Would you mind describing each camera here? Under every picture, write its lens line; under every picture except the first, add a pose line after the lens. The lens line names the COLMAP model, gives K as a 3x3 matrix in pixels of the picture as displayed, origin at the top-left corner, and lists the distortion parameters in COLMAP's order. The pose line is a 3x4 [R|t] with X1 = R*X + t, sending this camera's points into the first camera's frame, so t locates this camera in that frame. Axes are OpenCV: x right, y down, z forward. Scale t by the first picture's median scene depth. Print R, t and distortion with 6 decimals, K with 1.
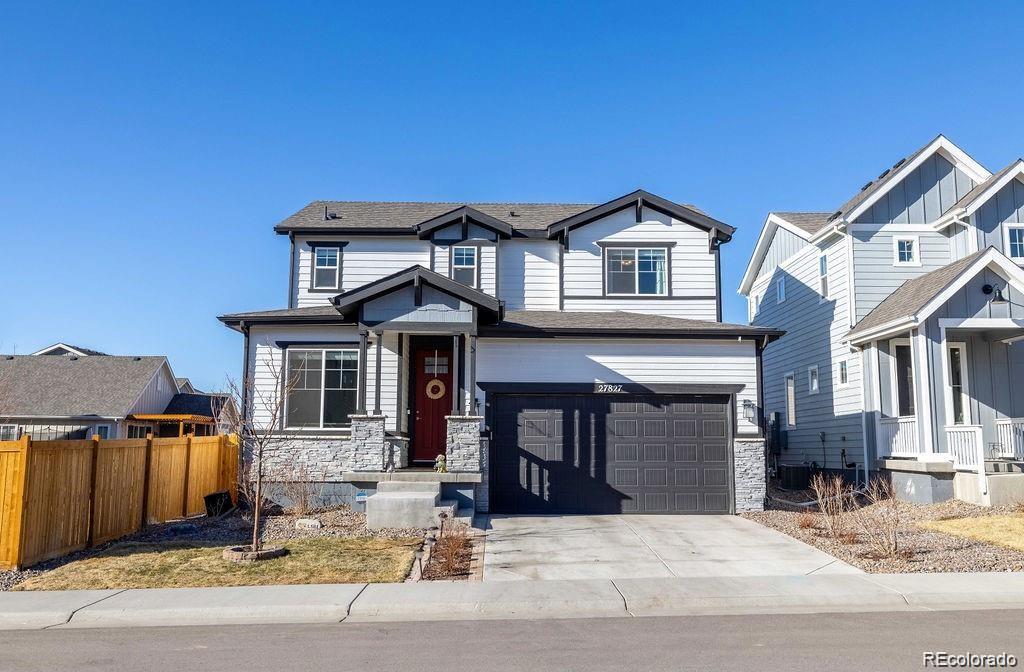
lens RADIAL K [[941.7, 0, 512.5], [0, 941.7, 314.8], [0, 0, 1]] dist [-0.008107, -0.001267]
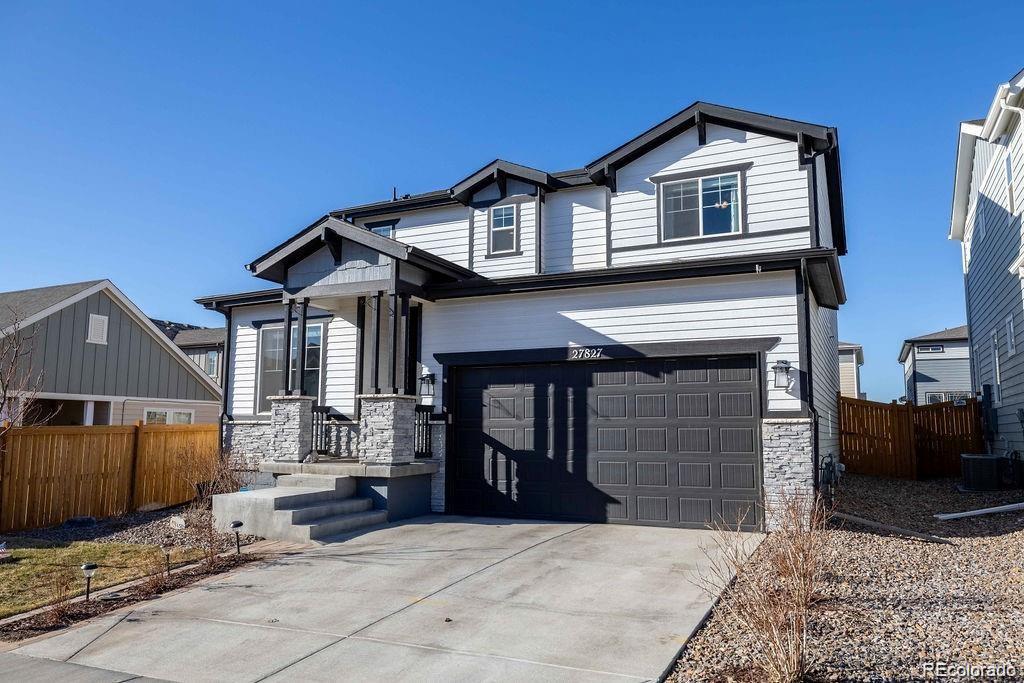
lens RADIAL K [[745.8, 0, 512.0], [0, 745.8, 341.5], [0, 0, 1]] dist [0.001752, -0.000250]
pose [[0.895007, -0.056523, -0.442456, 0.310234], [0.065668, 0.997827, 0.005363, 0.061378], [0.441191, -0.033855, 0.896774, 0.444360]]
